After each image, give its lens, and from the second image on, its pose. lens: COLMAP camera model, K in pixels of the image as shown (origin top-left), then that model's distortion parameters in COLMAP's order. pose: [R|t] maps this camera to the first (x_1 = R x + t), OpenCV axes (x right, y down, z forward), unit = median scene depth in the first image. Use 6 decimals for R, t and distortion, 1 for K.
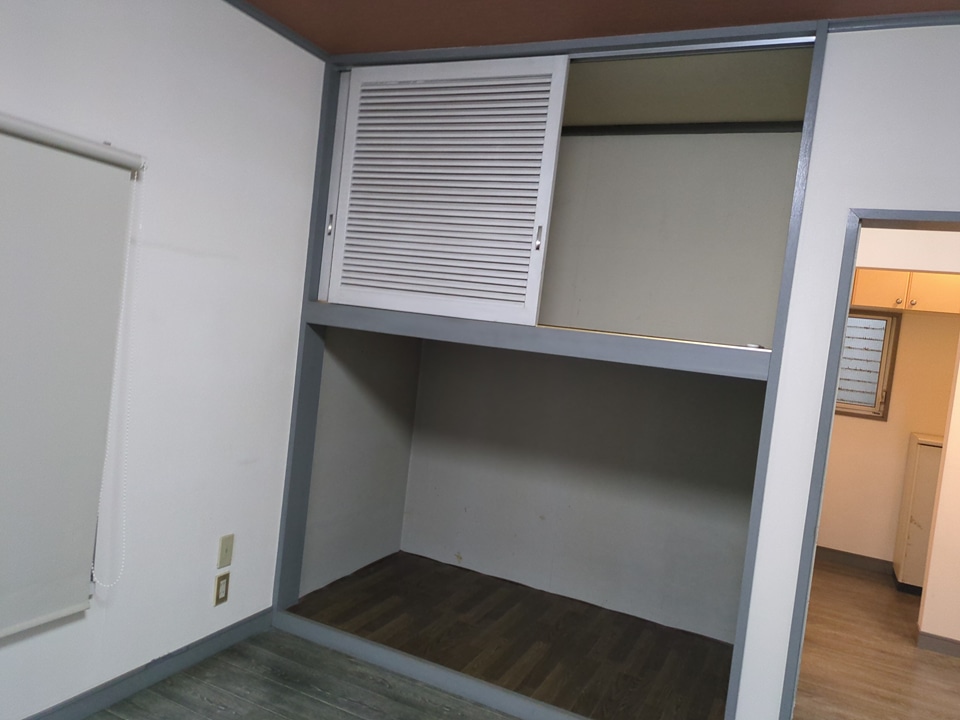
lens RADIAL K [[708.4, 0, 480.0], [0, 708.4, 360.0], [0, 0, 1]] dist [0.003632, -0.009716]
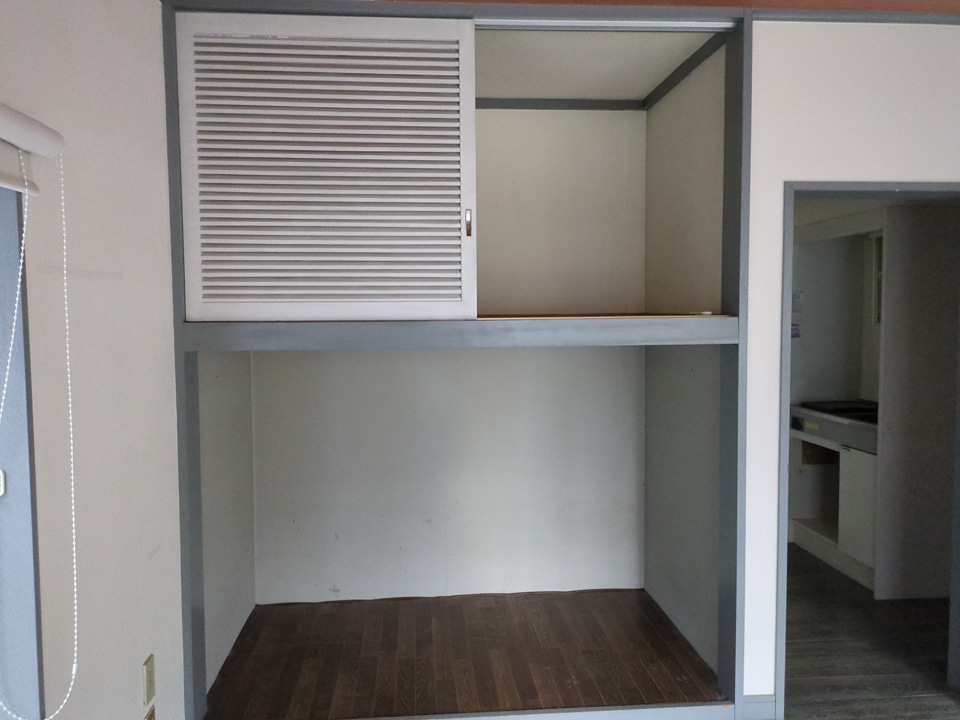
lens RADIAL K [[716.7, 0, 477.2], [0, 716.7, 362.9], [0, 0, 1]] dist [0.013741, -0.000507]
pose [[0.860879, -0.149267, 0.486422, -0.376249], [0.132308, 0.988786, 0.069265, -0.056092], [-0.491306, 0.004729, 0.870974, 0.187912]]
